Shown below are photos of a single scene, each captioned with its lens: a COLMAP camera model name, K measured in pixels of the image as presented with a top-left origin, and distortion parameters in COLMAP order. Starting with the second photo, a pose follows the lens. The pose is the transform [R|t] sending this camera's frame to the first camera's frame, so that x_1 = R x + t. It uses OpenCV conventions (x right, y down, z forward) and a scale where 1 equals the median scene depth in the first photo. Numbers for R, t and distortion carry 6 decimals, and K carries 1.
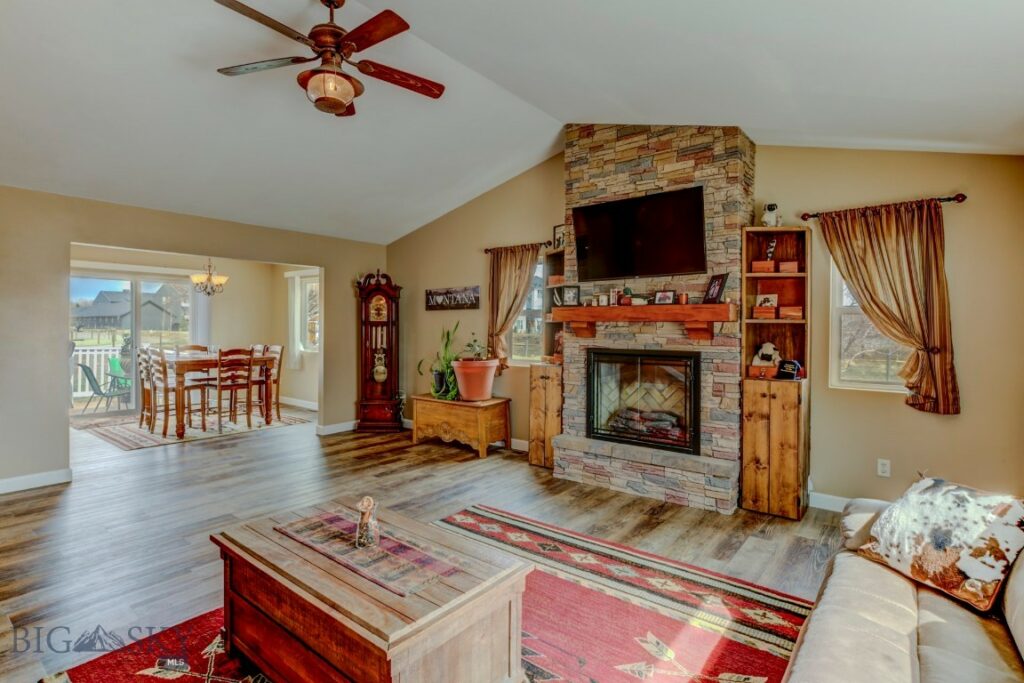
lens RADIAL K [[513.3, 0, 506.2], [0, 513.3, 333.1], [0, 0, 1]] dist [-0.013783, 0.003091]
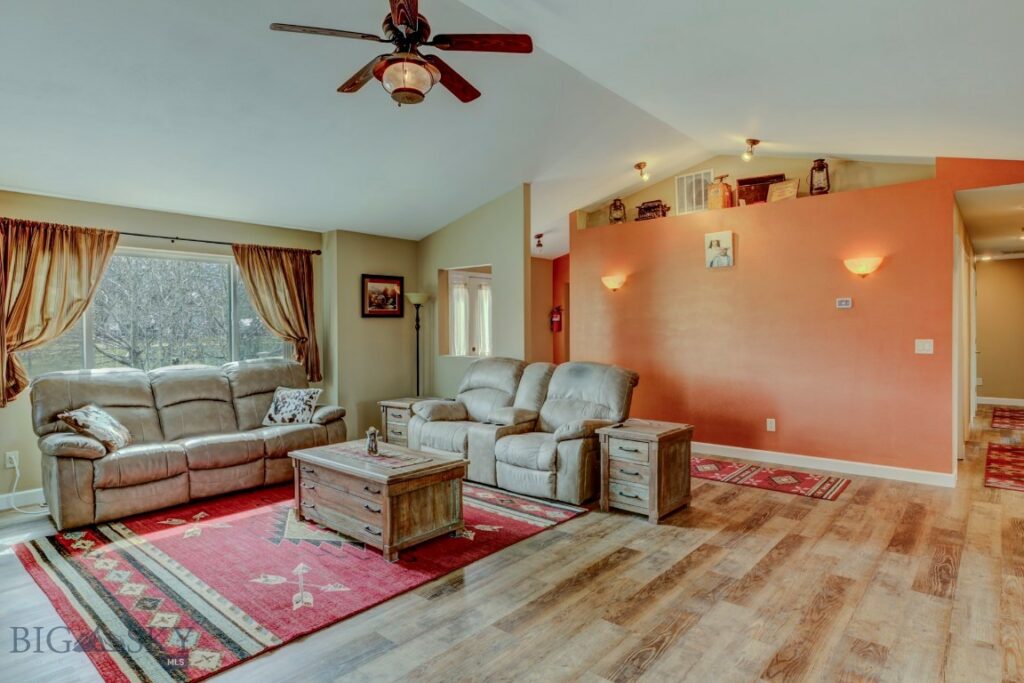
lens RADIAL K [[573.4, 0, 515.1], [0, 573.4, 337.4], [0, 0, 1]] dist [-0.008199, 0.004829]
pose [[-0.999346, -0.001424, 0.036125, -0.395985], [-0.000356, 0.999563, 0.029569, -0.022843], [-0.036152, 0.029537, -0.998910, 1.400339]]
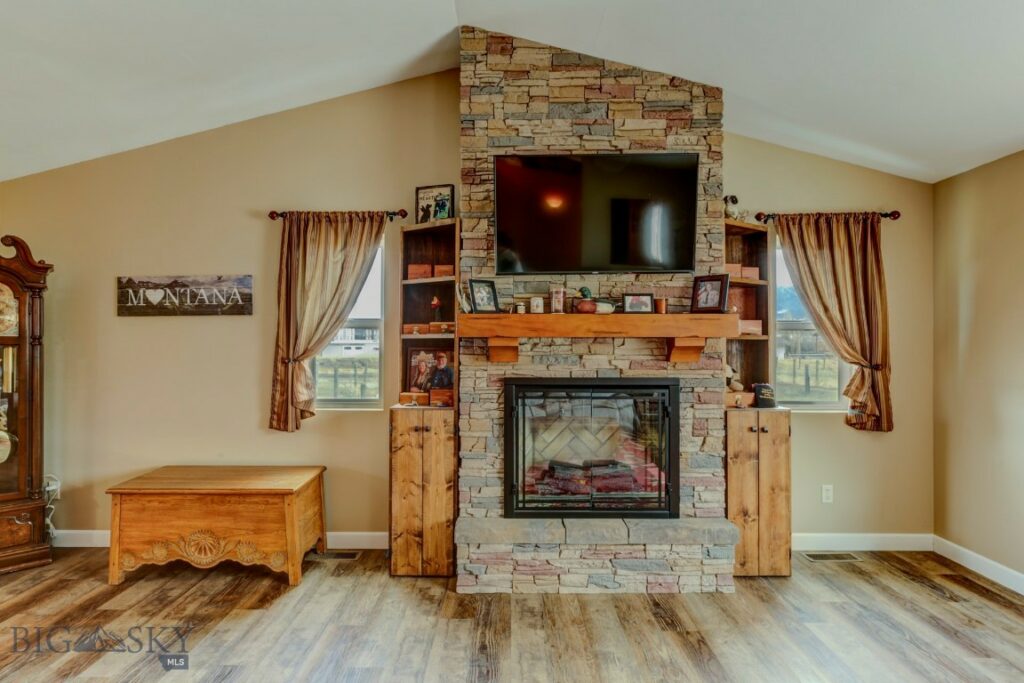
lens RADIAL K [[513.3, 0, 509.3], [0, 513.3, 342.9], [0, 0, 1]] dist [-0.013783, 0.003091]
pose [[0.785794, -0.003108, 0.618481, -0.258931], [0.012499, 0.999863, -0.010855, -0.009141], [-0.618362, 0.016260, 0.785725, 0.535572]]
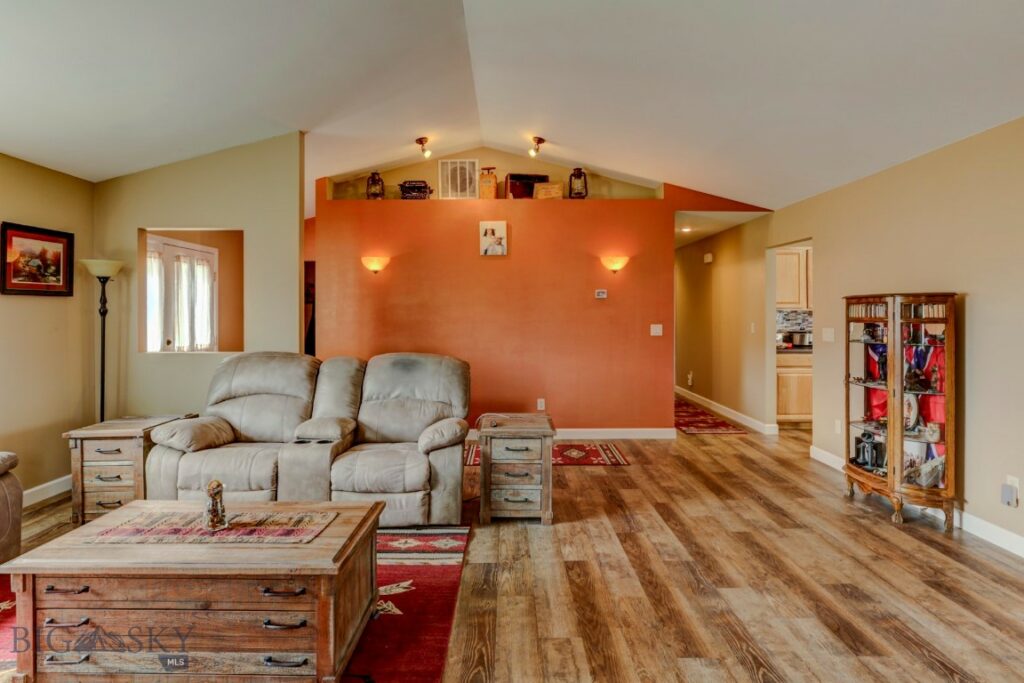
lens RADIAL K [[537.5, 0, 513.9], [0, 537.5, 317.8], [0, 0, 1]] dist [-0.009031, 0.003284]
pose [[-0.778808, -0.002374, -0.627257, -0.028471], [-0.012674, 0.999848, 0.011951, -0.013757], [0.627134, 0.017257, -0.778720, 1.052951]]
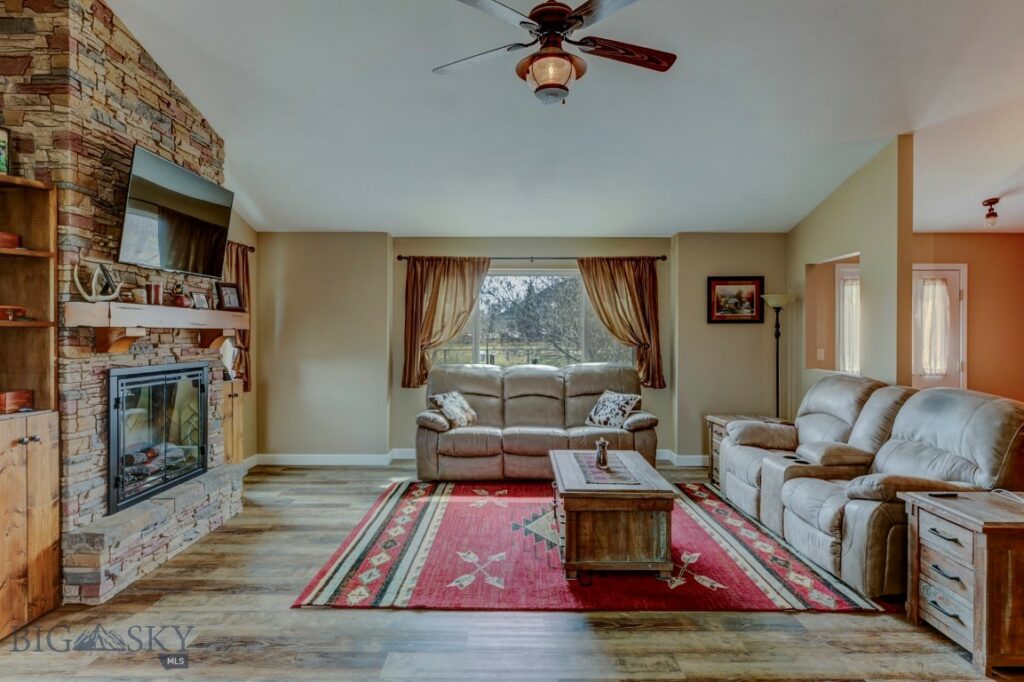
lens RADIAL K [[573.4, 0, 508.5], [0, 573.4, 338.5], [0, 0, 1]] dist [-0.008199, 0.004829]
pose [[-0.621129, -0.014173, 0.783581, -0.742611], [0.002503, 0.999795, 0.020068, -0.023128], [-0.783705, 0.014426, -0.620966, 1.149715]]
